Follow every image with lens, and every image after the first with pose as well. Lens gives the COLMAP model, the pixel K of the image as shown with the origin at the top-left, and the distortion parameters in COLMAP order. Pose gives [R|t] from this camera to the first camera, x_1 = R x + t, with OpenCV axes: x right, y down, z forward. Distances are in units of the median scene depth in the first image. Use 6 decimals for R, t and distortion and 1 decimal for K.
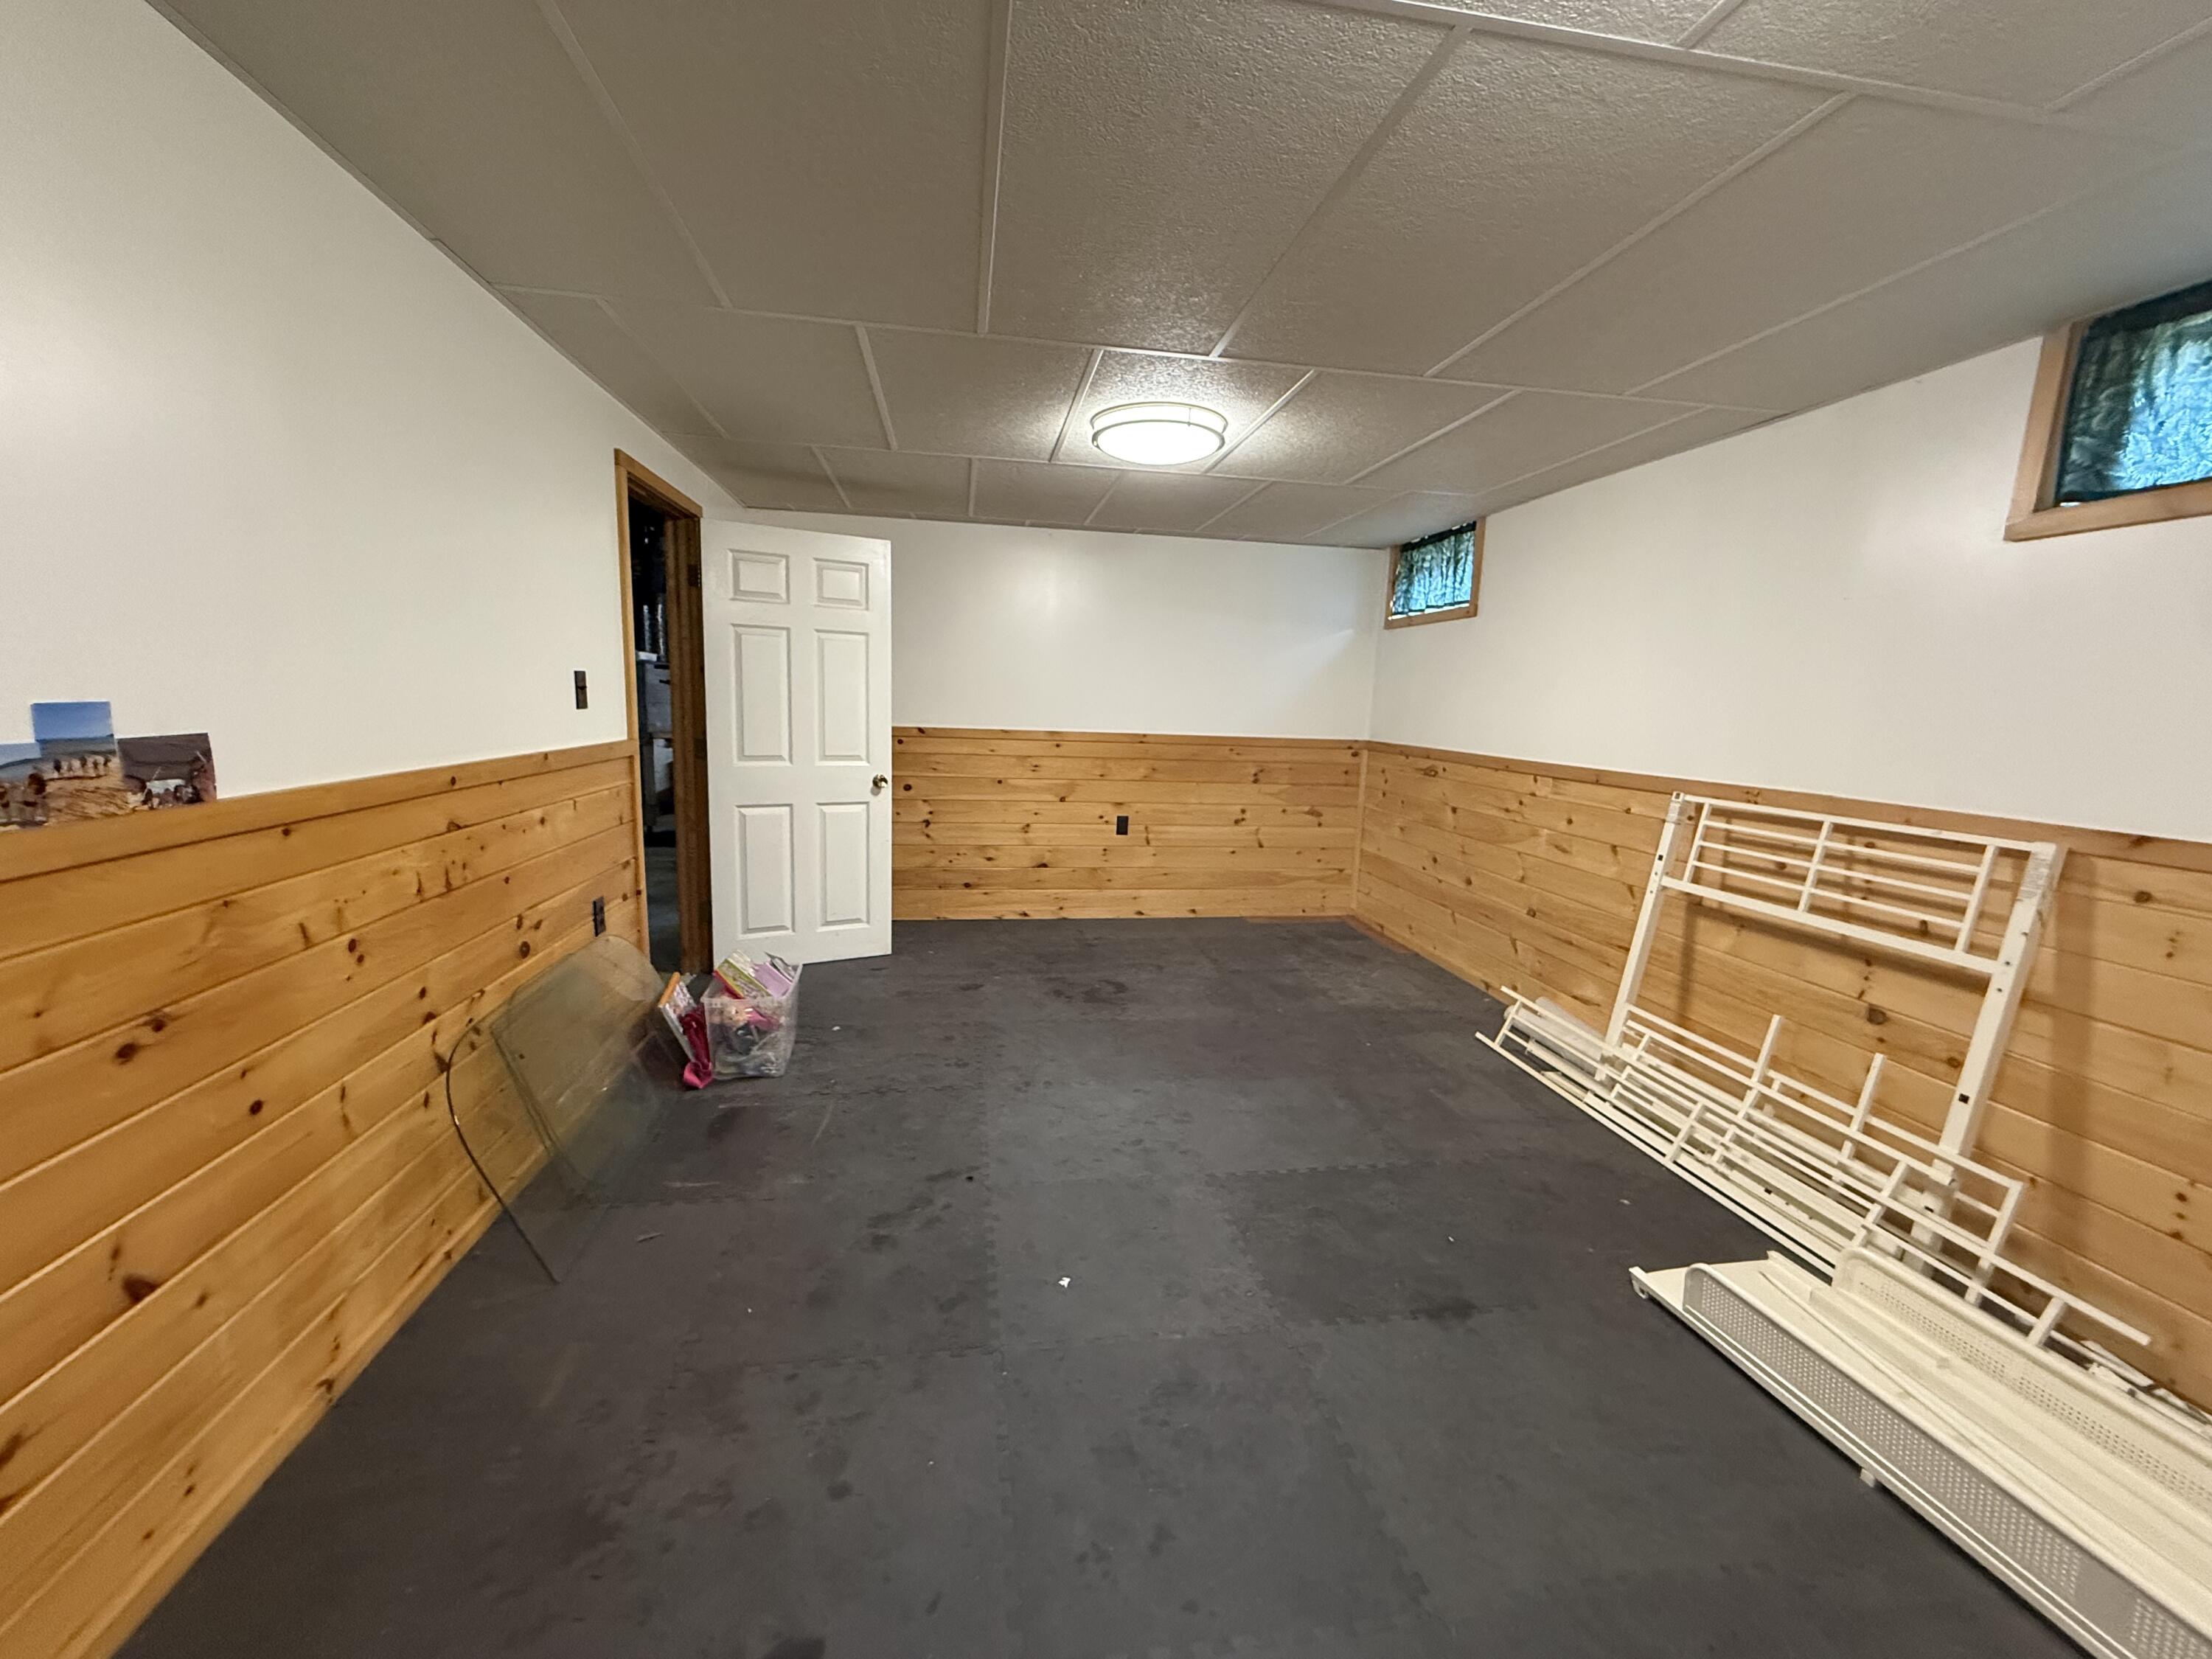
lens RADIAL K [[895.4, 0, 1102.6], [0, 895.4, 832.1], [0, 0, 1]] dist [0.003370, -0.000009]
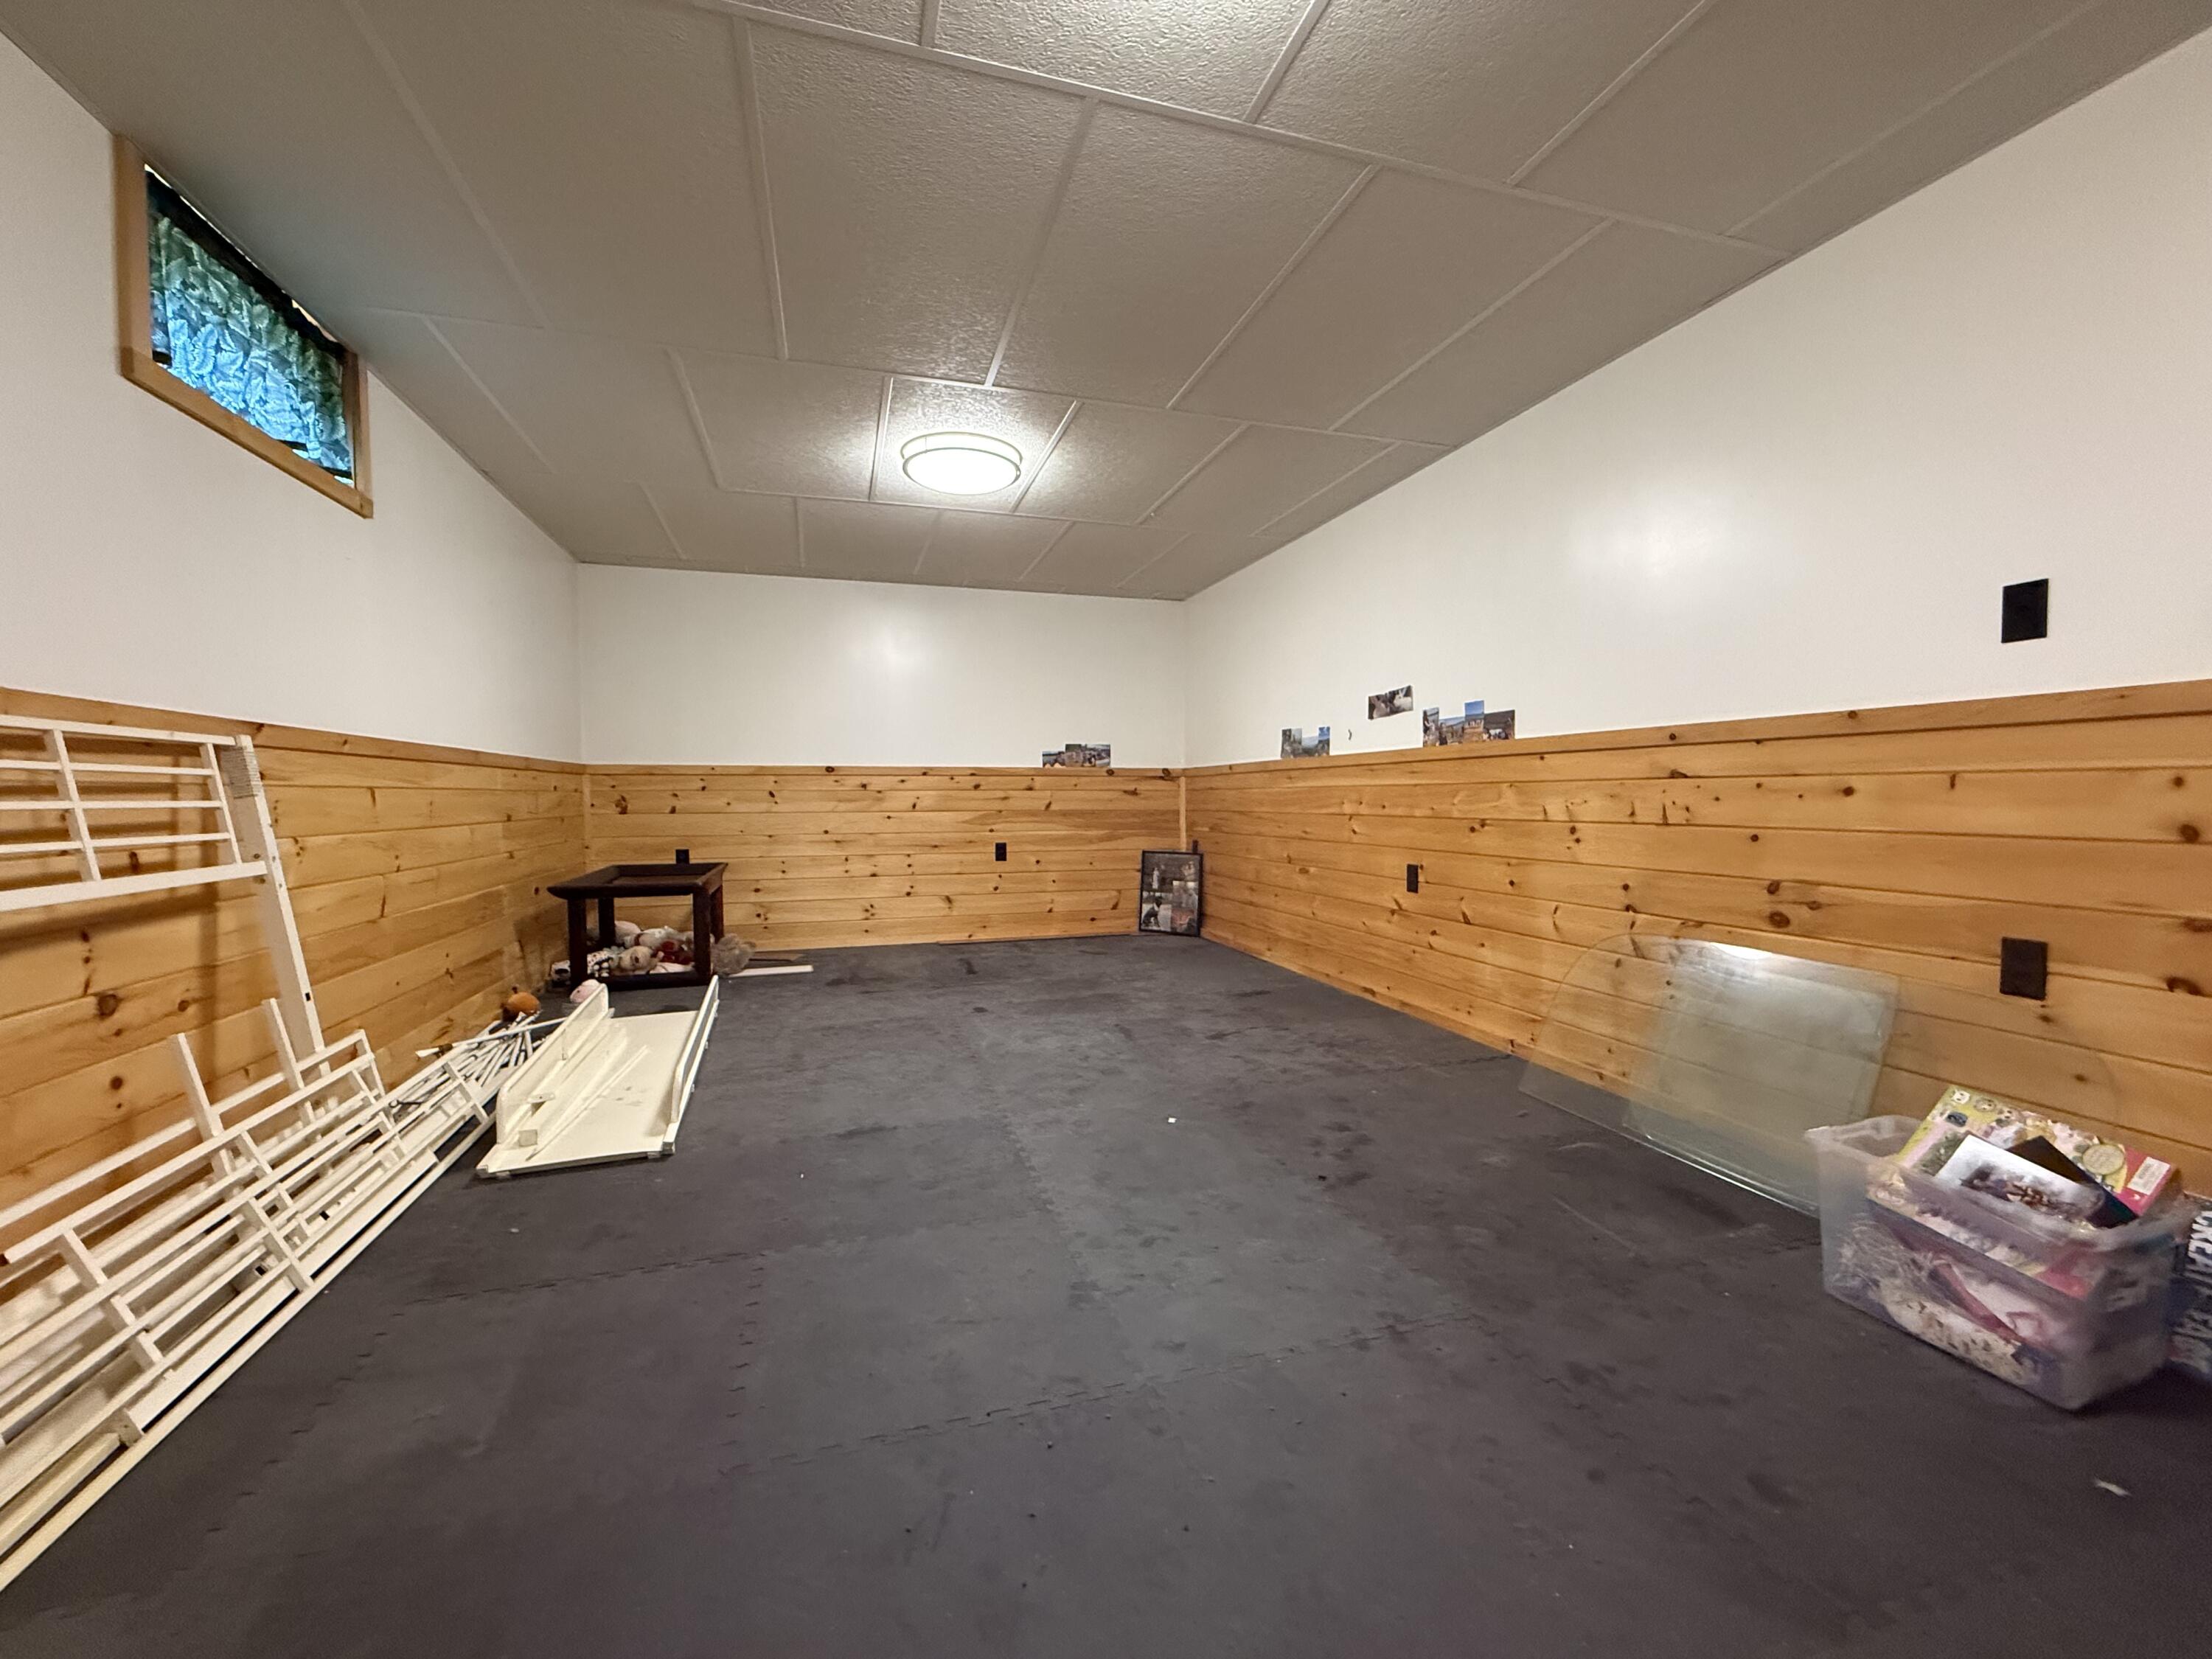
lens RADIAL K [[895.4, 0, 1108.0], [0, 895.4, 833.1], [0, 0, 1]] dist [0.003370, -0.000009]
pose [[-0.990568, -0.026724, -0.134388, 0.264782], [-0.052082, 0.980616, 0.188892, -0.140953], [0.126735, 0.194110, -0.972759, 2.486159]]
